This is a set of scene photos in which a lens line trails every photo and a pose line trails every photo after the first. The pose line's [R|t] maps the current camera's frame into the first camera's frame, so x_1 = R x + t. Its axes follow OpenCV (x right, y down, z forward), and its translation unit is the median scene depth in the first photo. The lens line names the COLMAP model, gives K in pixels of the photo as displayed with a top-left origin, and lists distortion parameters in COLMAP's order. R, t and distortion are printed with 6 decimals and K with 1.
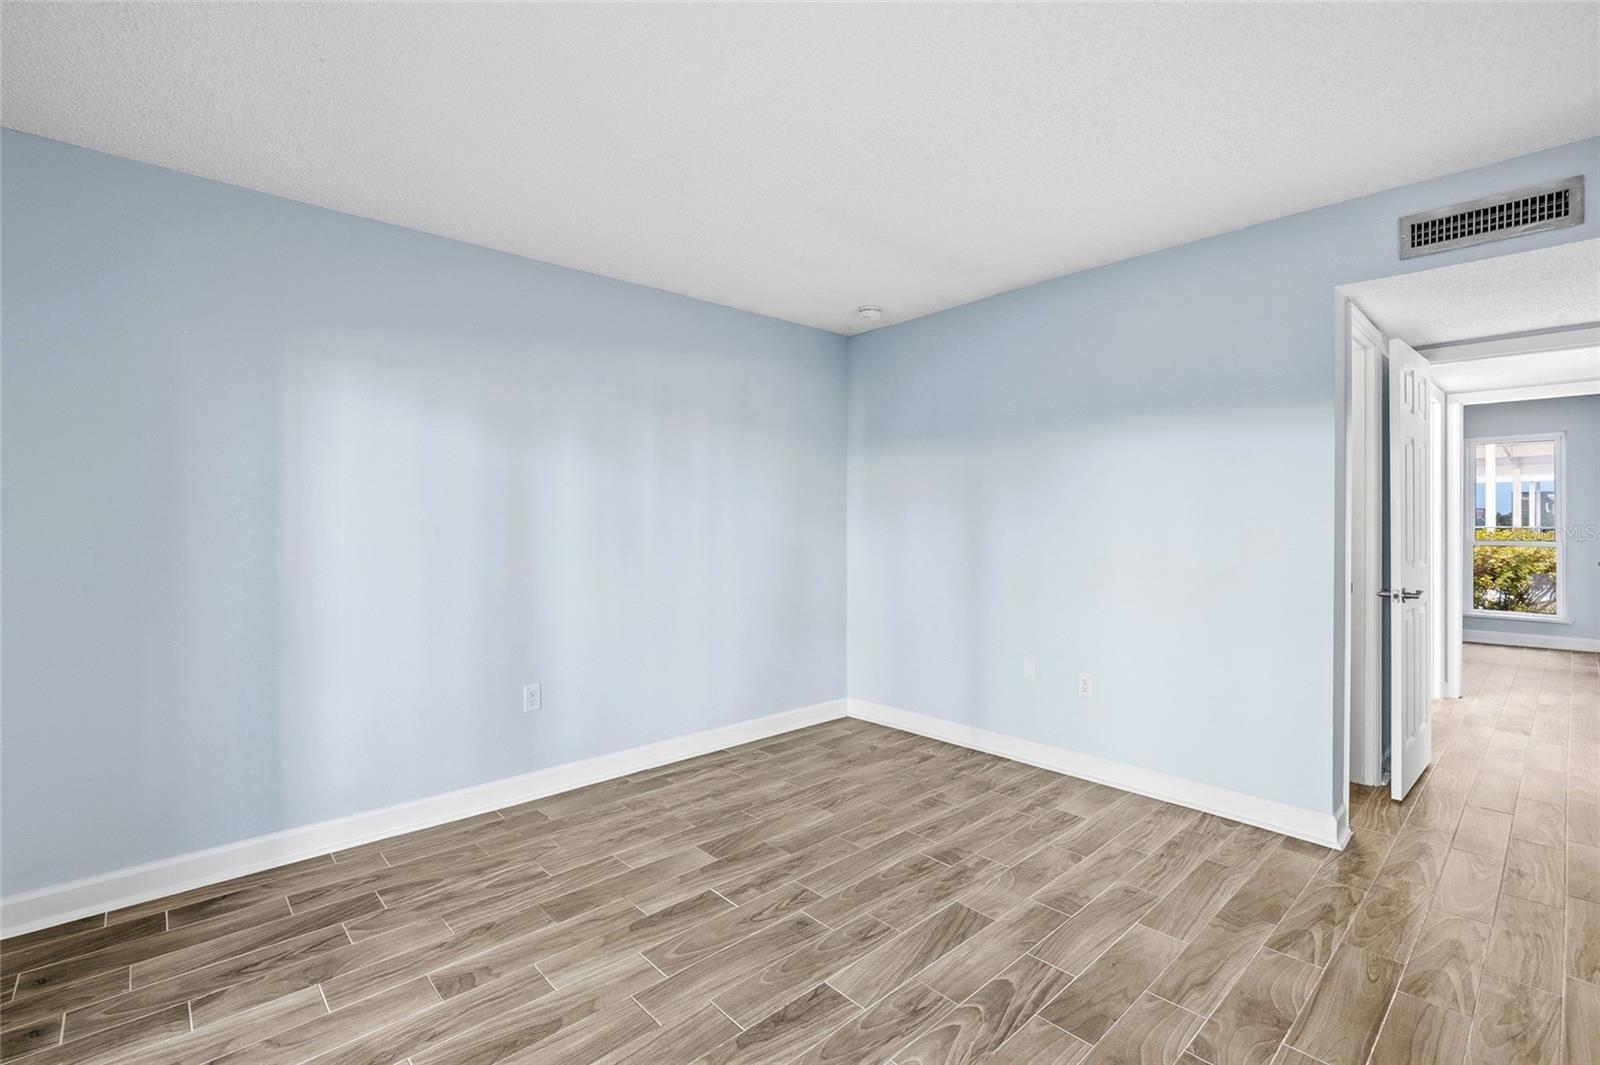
lens RADIAL K [[717.1, 0, 813.7], [0, 717.1, 525.1], [0, 0, 1]] dist [-0.008056, 0.000966]
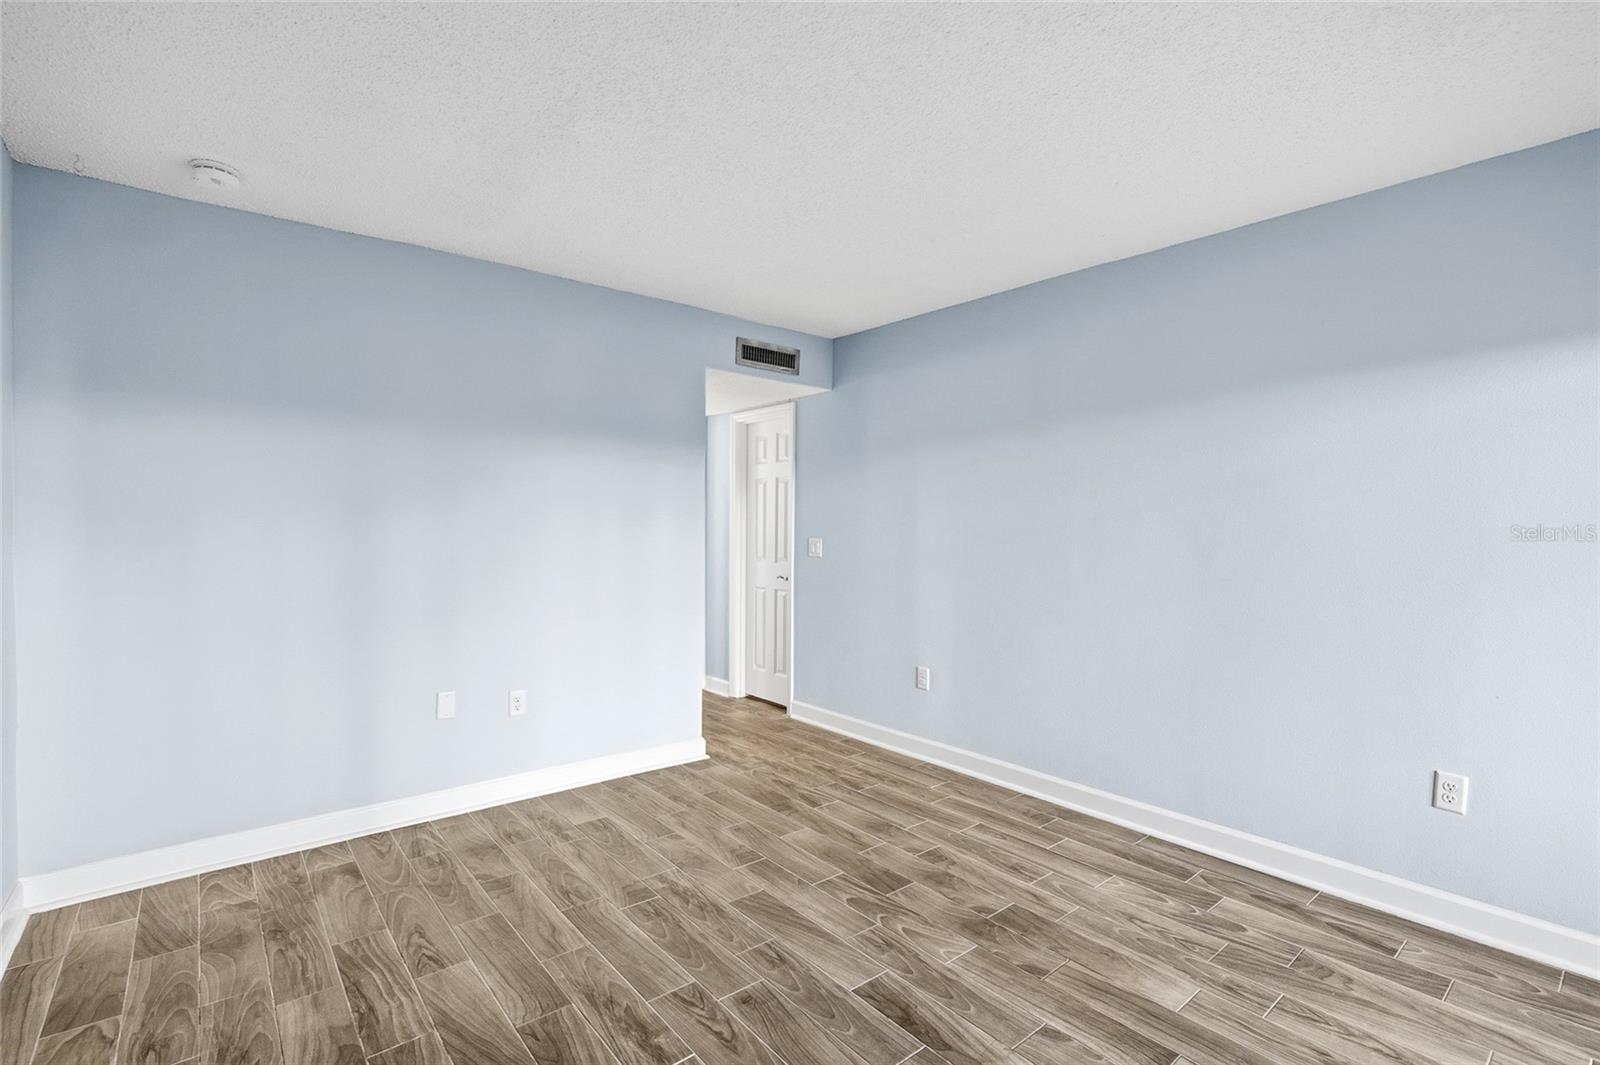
lens RADIAL K [[717.1, 0, 814.0], [0, 717.1, 529.5], [0, 0, 1]] dist [-0.008056, 0.000966]
pose [[0.063589, 0.001502, 0.997975, -0.743042], [0.002494, 0.999996, -0.001664, -0.005688], [-0.997973, 0.002595, 0.063585, 0.738767]]
